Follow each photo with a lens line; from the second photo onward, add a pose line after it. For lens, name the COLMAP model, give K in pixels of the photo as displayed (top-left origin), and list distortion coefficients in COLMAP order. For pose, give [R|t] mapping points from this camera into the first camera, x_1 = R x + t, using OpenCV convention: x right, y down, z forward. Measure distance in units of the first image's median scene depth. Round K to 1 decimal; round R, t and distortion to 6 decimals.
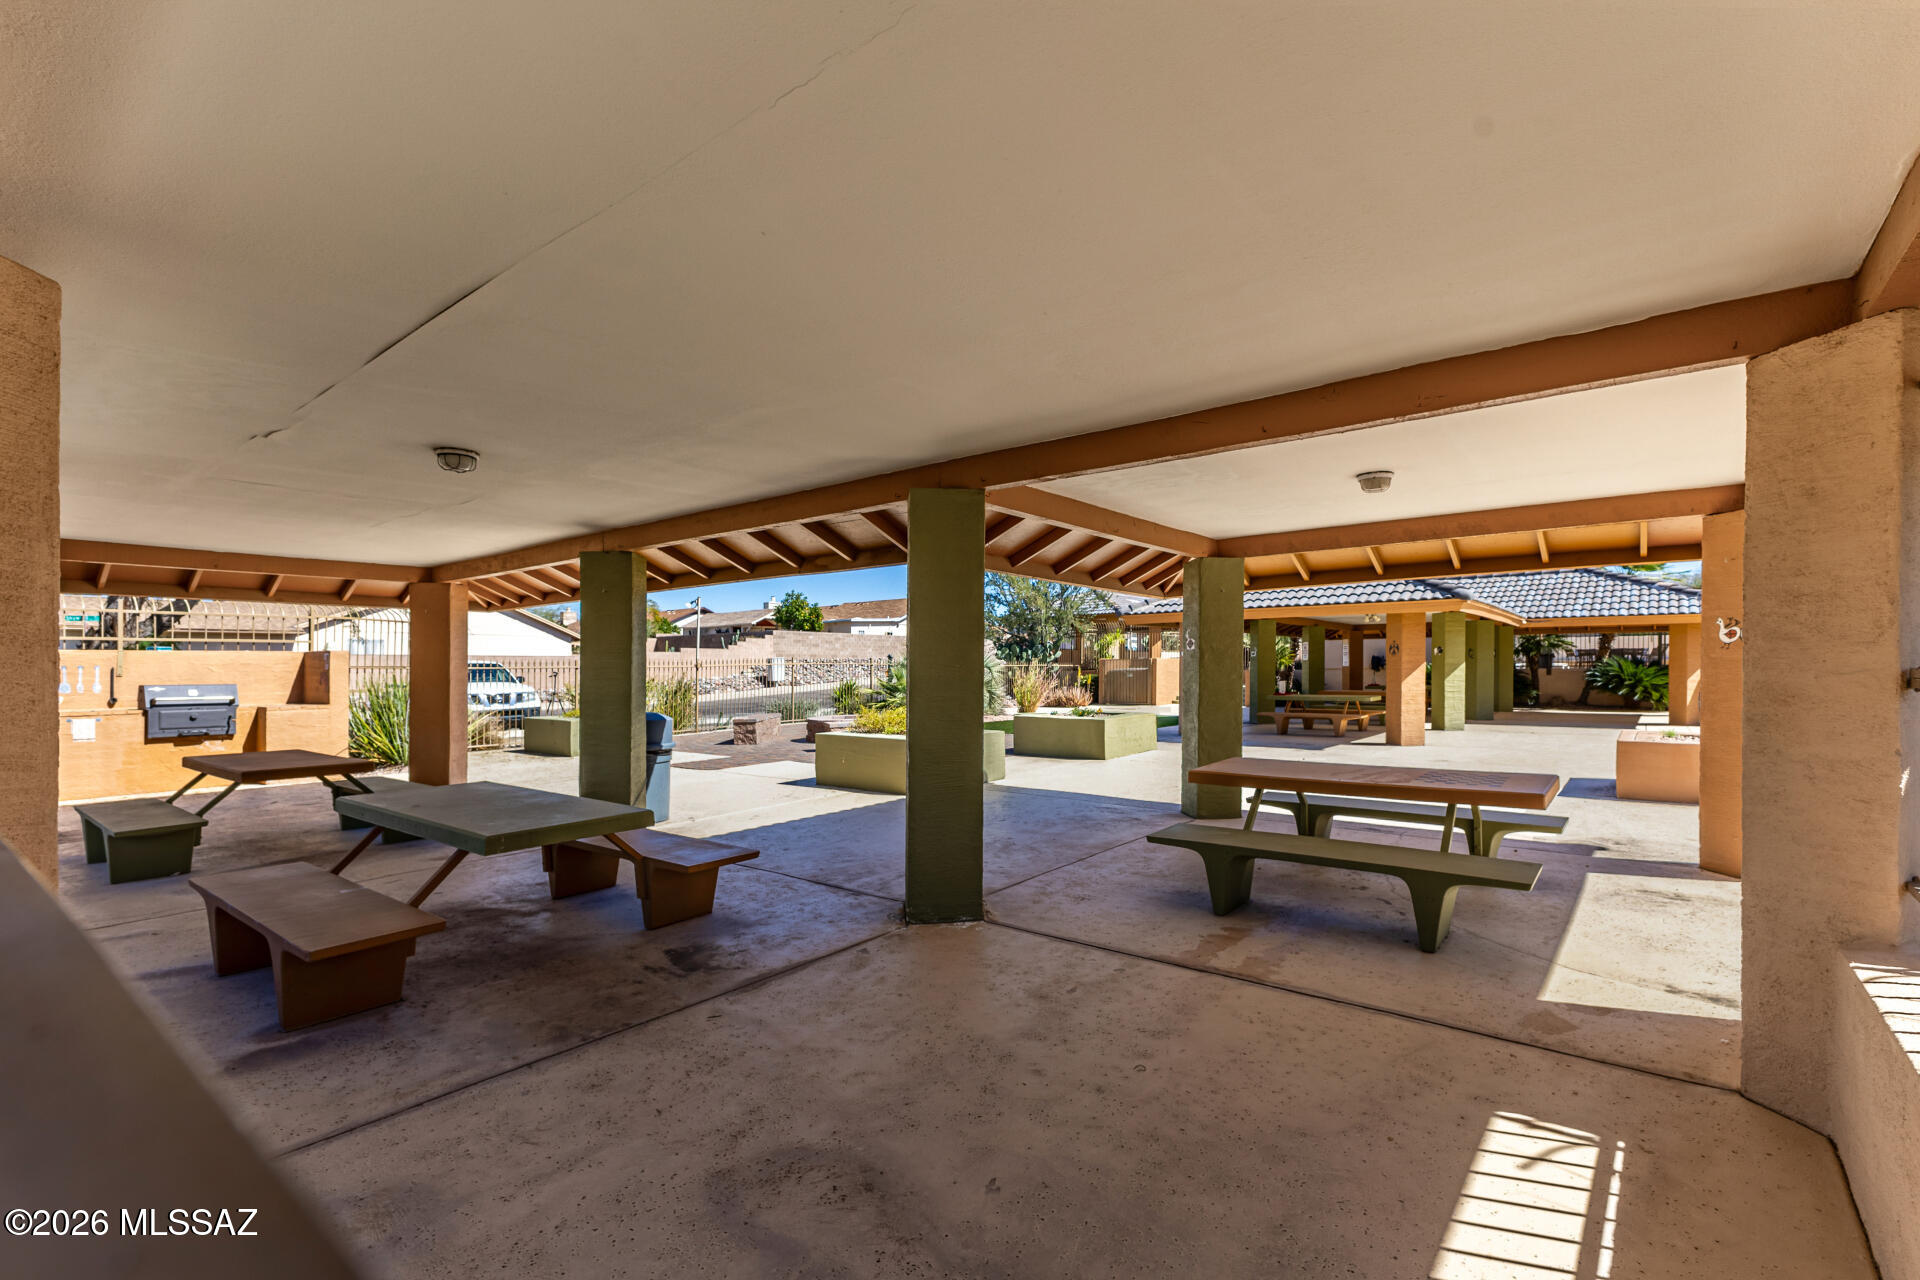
lens RADIAL K [[850.7, 0, 961.7], [0, 850.7, 662.9], [0, 0, 1]] dist [0.000476, 0.000080]
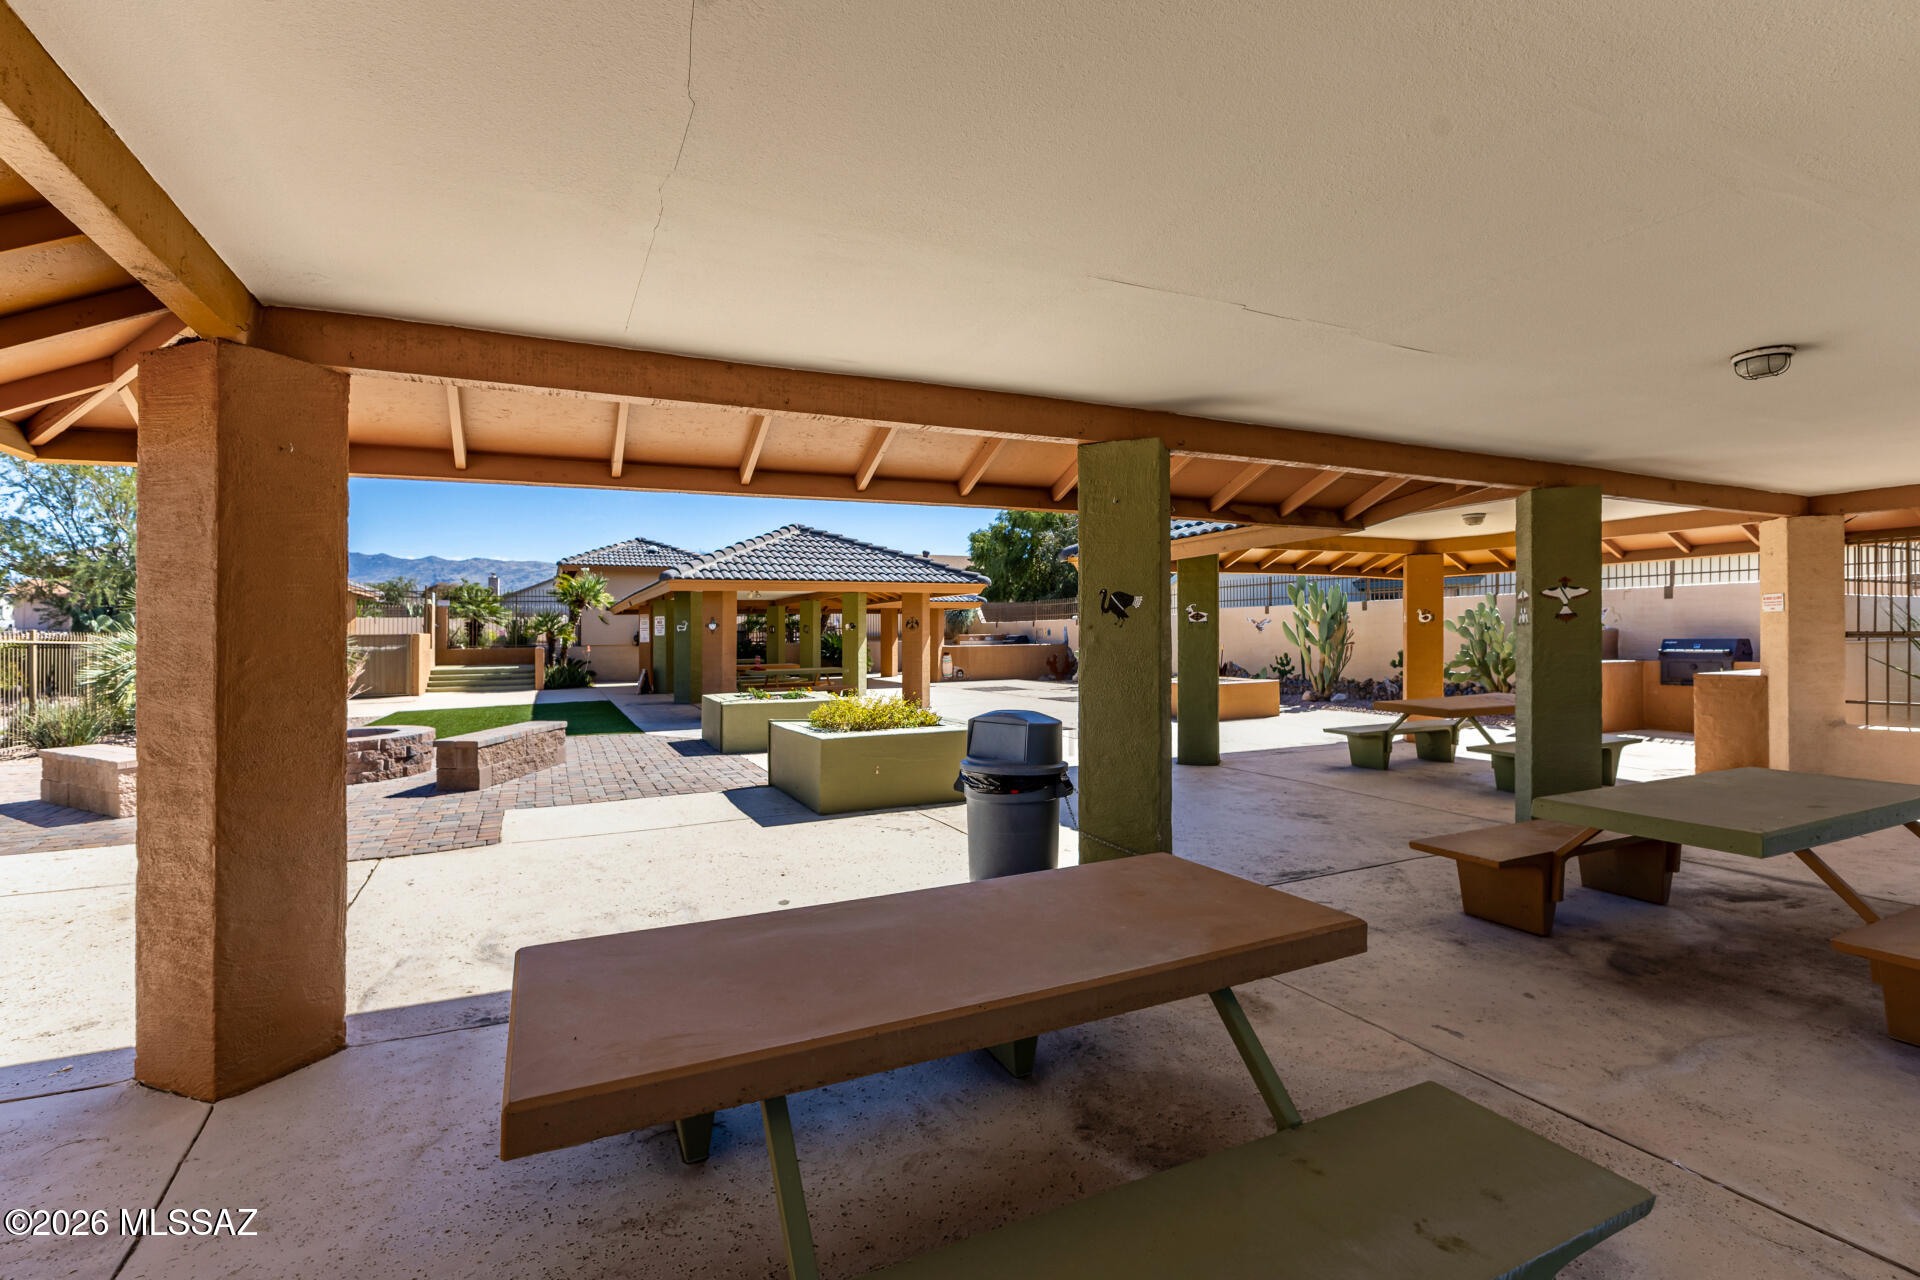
lens RADIAL K [[894.2, 0, 960.0], [0, 894.2, 640.0], [0, 0, 1]] dist [-0.001344, -0.000141]
pose [[0.422493, -0.003918, 0.906358, -1.498667], [0.004480, 0.999987, 0.002234, 0.007359], [-0.906355, 0.003116, 0.422505, 1.195217]]
